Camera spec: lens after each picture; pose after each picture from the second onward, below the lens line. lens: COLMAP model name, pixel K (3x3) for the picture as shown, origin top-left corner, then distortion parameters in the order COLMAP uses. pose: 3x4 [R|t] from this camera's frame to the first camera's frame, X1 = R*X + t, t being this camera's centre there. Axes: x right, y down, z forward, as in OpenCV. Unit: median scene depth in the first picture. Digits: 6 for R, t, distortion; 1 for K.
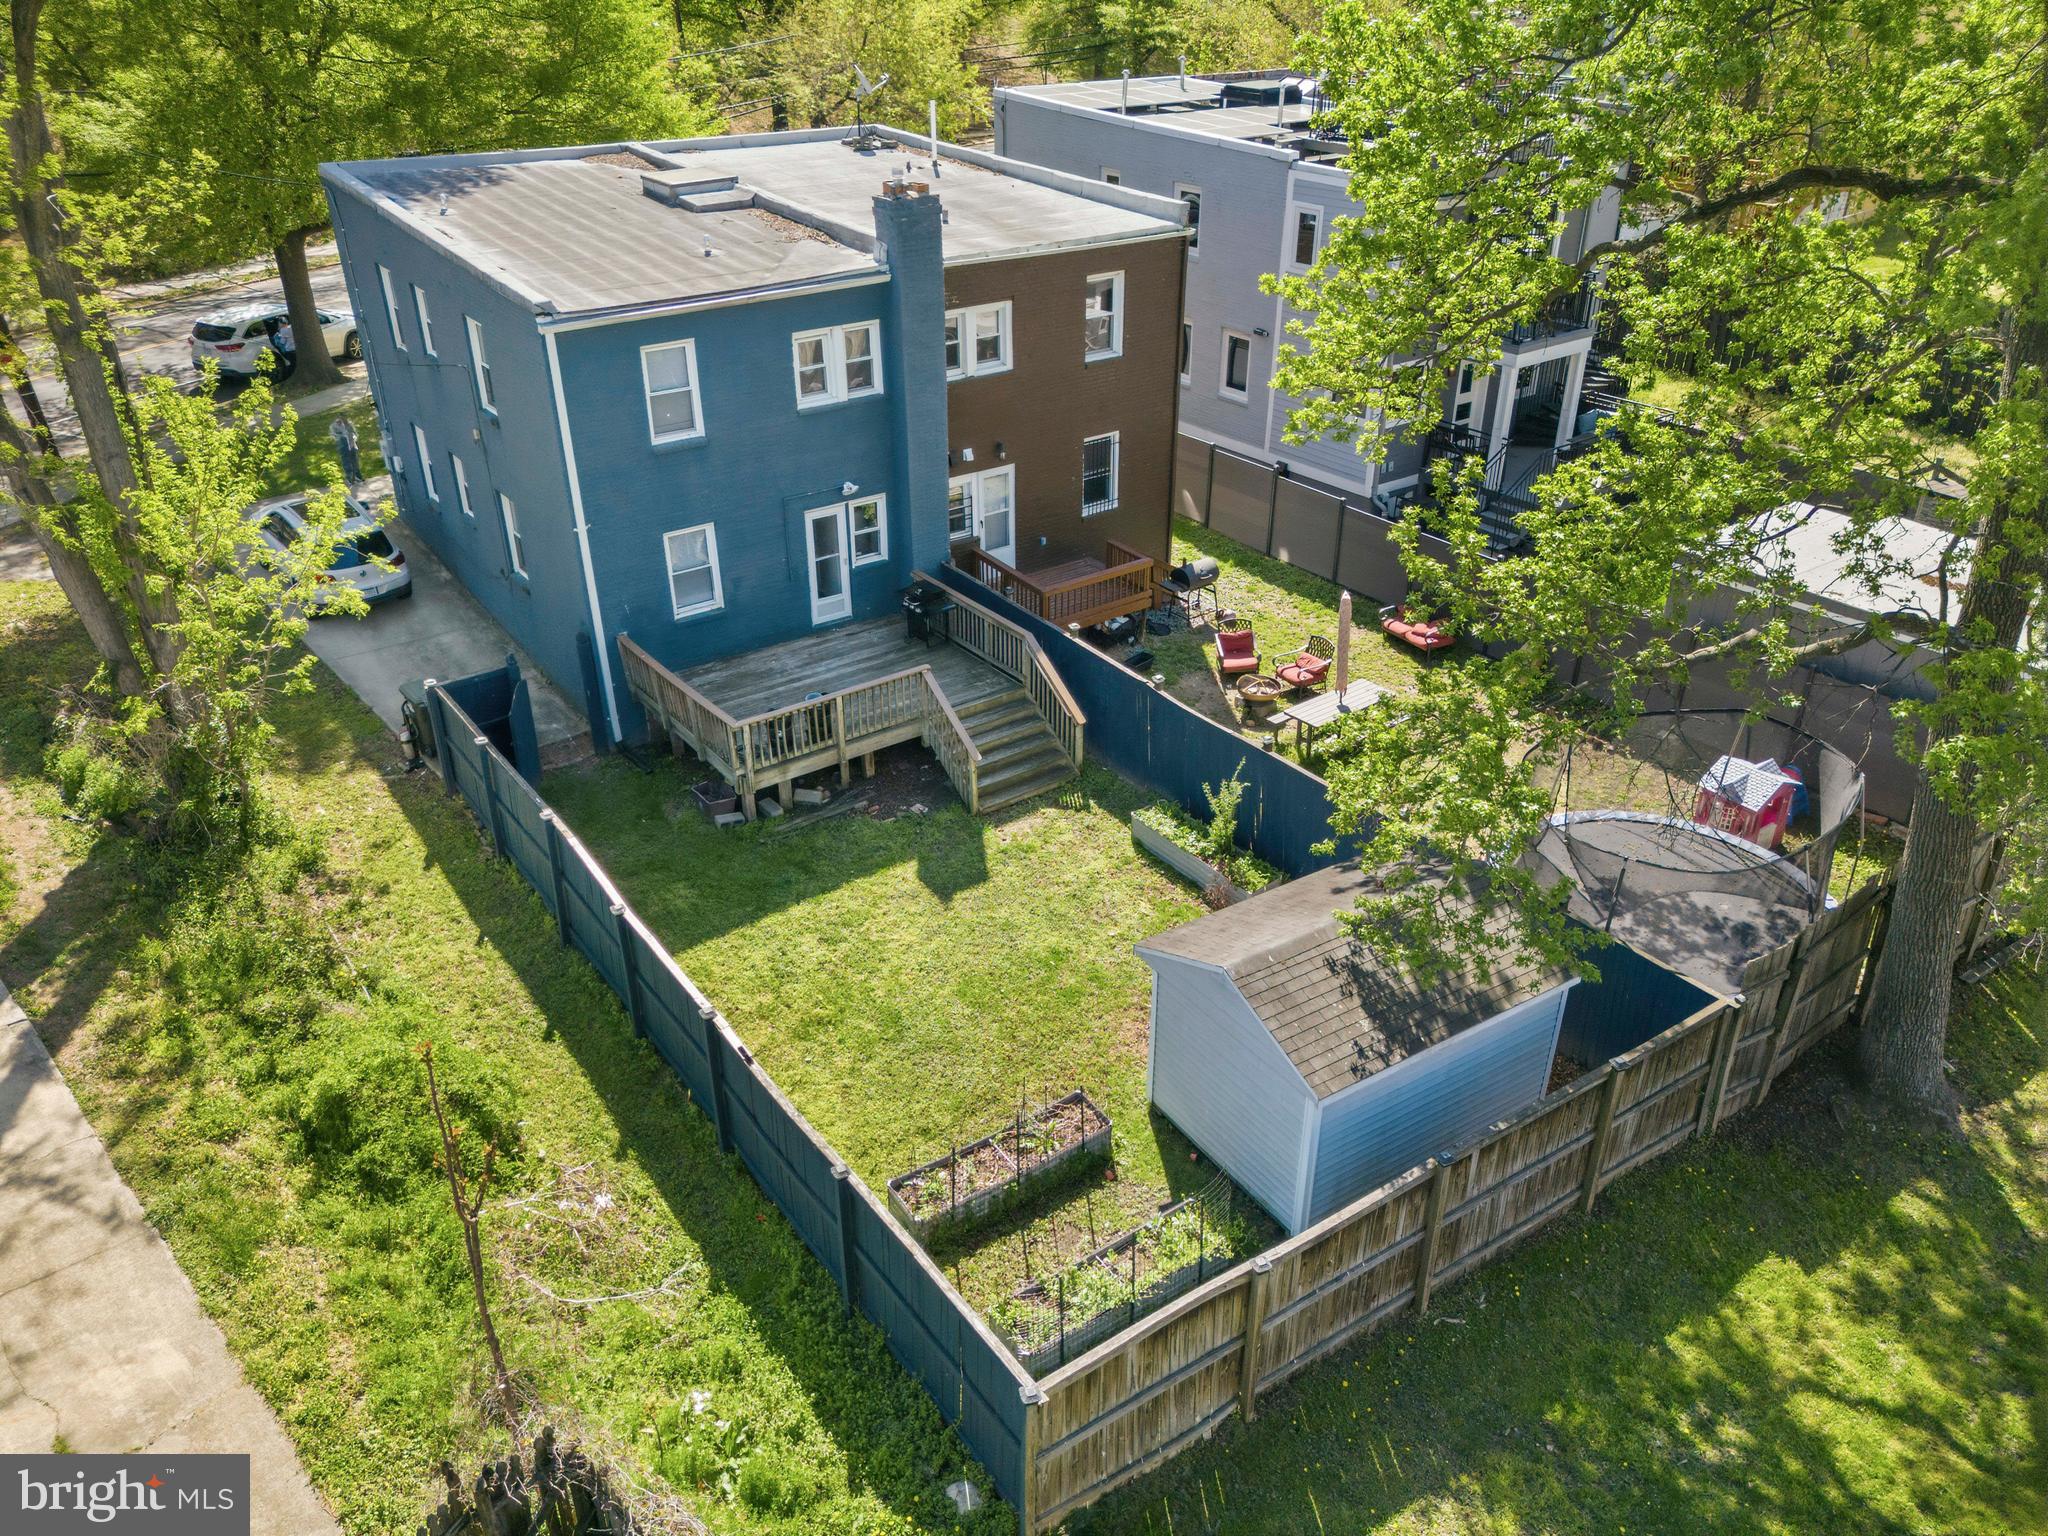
lens RADIAL K [[1539.1, 0, 1019.2], [0, 1539.1, 776.2], [0, 0, 1]] dist [0.081714, -0.087473]
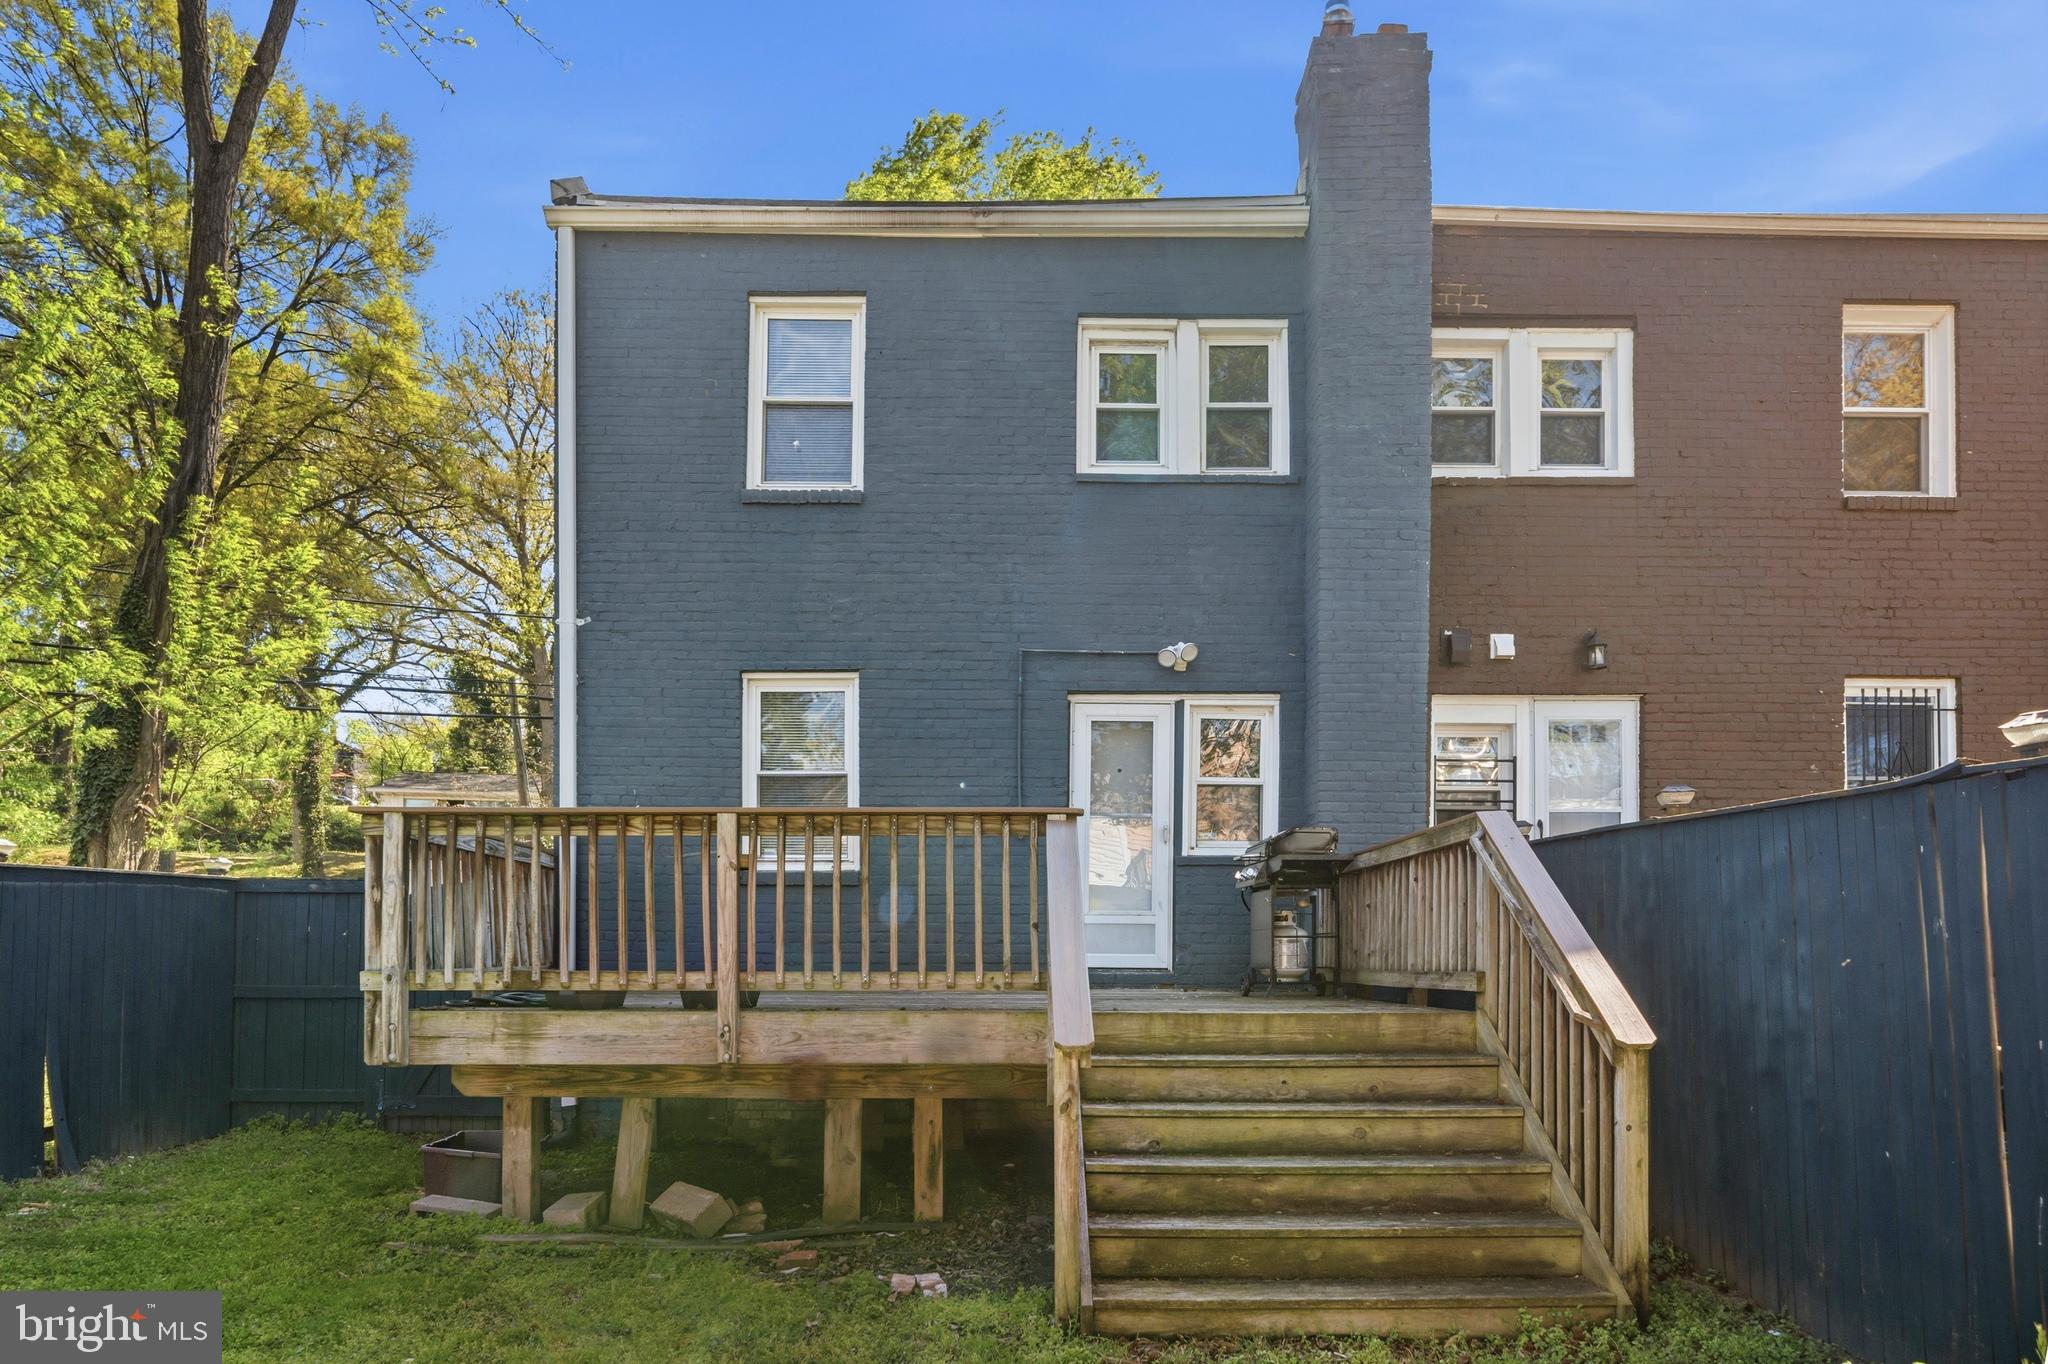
lens RADIAL K [[1319.3, 0, 1025.0], [0, 1319.3, 918.5], [0, 0, 1]] dist [0.005954, 0.002554]
pose [[0.817079, -0.004827, -0.576506, 0.073215], [-0.291578, 0.859190, -0.420446, 0.052590], [0.497358, 0.511634, 0.700619, 0.749058]]
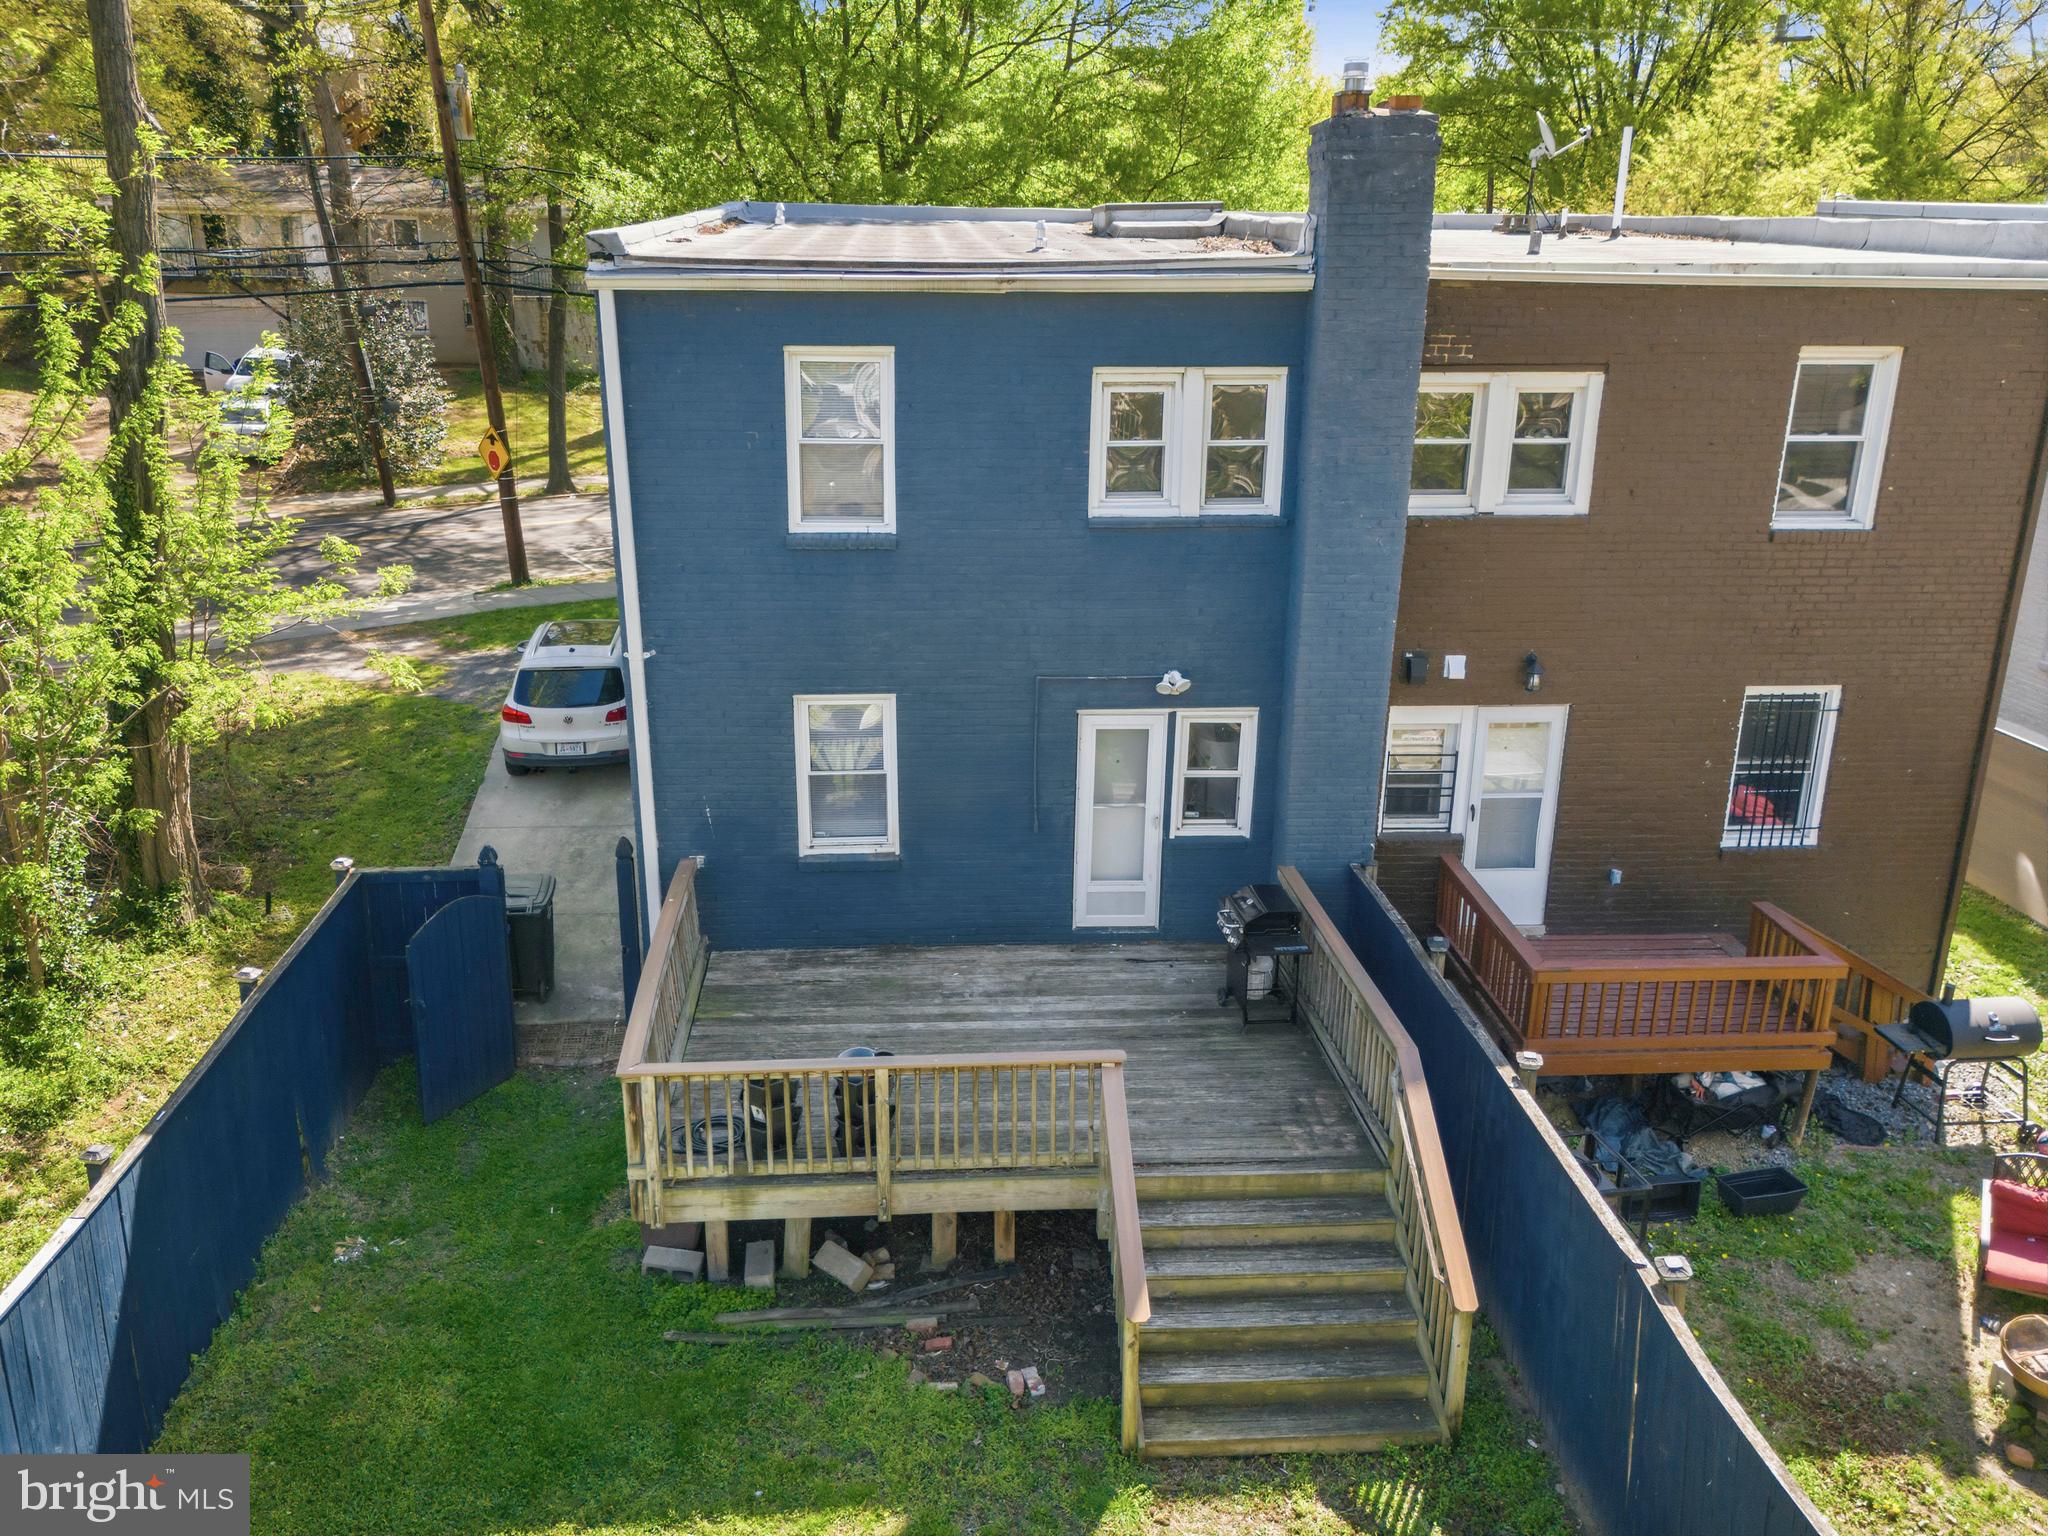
lens RADIAL K [[1621.3, 0, 988.5], [0, 1621.3, 757.0], [0, 0, 1]] dist [0.100069, -0.102927]
pose [[0.846200, 0.168075, -0.505664, 0.115234], [-0.272132, 0.952181, -0.138907, -0.070676], [0.458136, 0.255150, 0.851475, 0.516860]]
